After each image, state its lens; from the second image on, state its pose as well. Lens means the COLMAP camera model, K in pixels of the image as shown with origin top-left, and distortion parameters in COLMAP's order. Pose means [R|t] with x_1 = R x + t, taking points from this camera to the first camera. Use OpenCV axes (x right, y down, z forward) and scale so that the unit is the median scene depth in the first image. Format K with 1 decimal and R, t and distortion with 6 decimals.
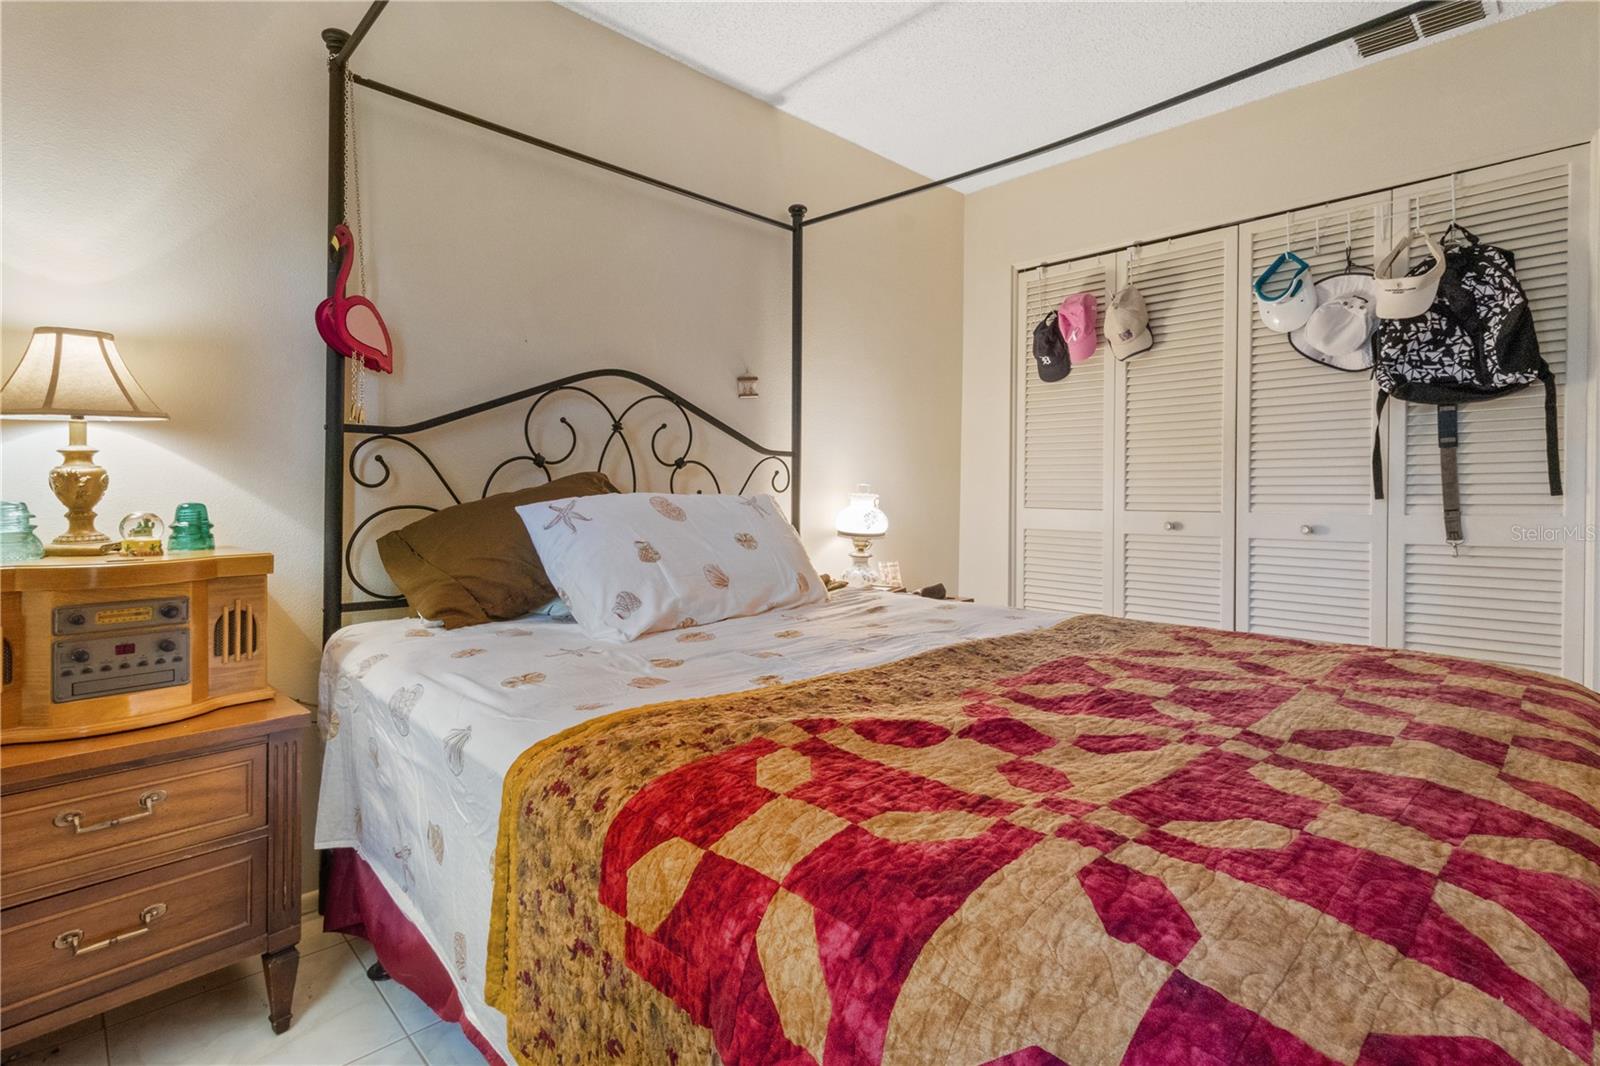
lens RADIAL K [[753.2, 0, 797.0], [0, 753.2, 497.9], [0, 0, 1]] dist [-0.000273, -0.000052]
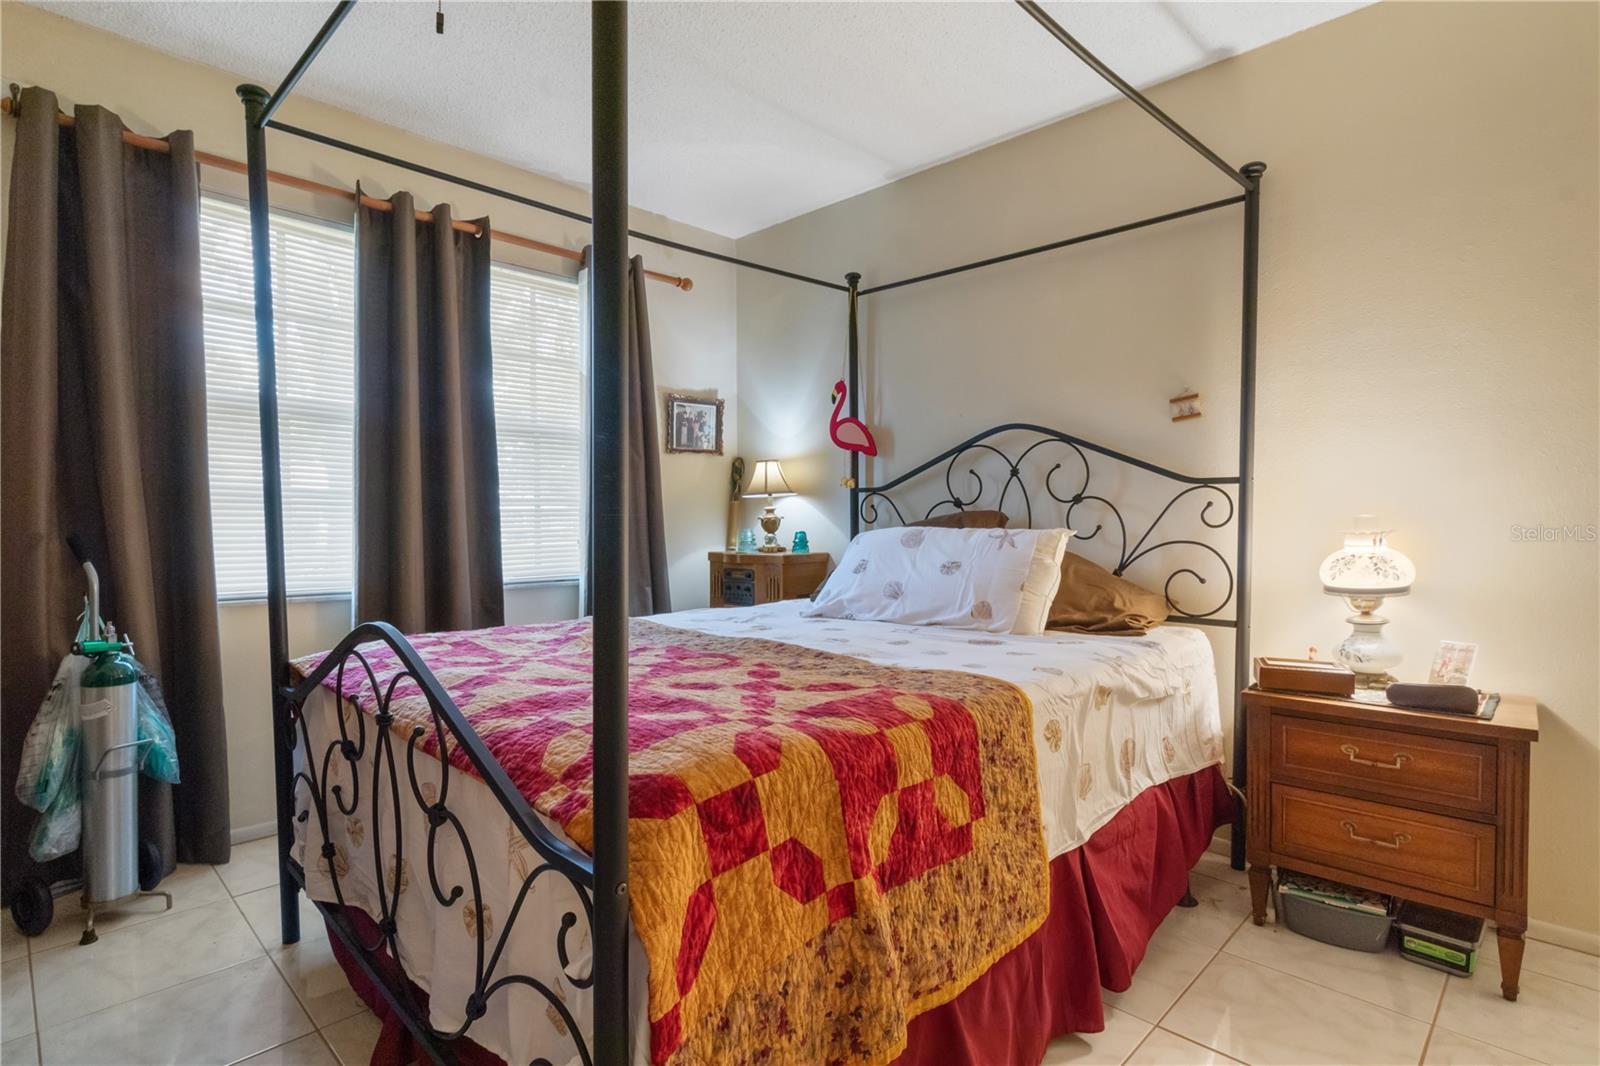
lens RADIAL K [[818.6, 0, 796.6], [0, 818.6, 543.6], [0, 0, 1]] dist [-0.003887, -0.000610]
pose [[0.036279, 0.026517, -0.998990, 1.046952], [-0.006088, 0.999635, 0.026313, -0.012591], [0.999323, 0.005127, 0.036427, 0.608979]]
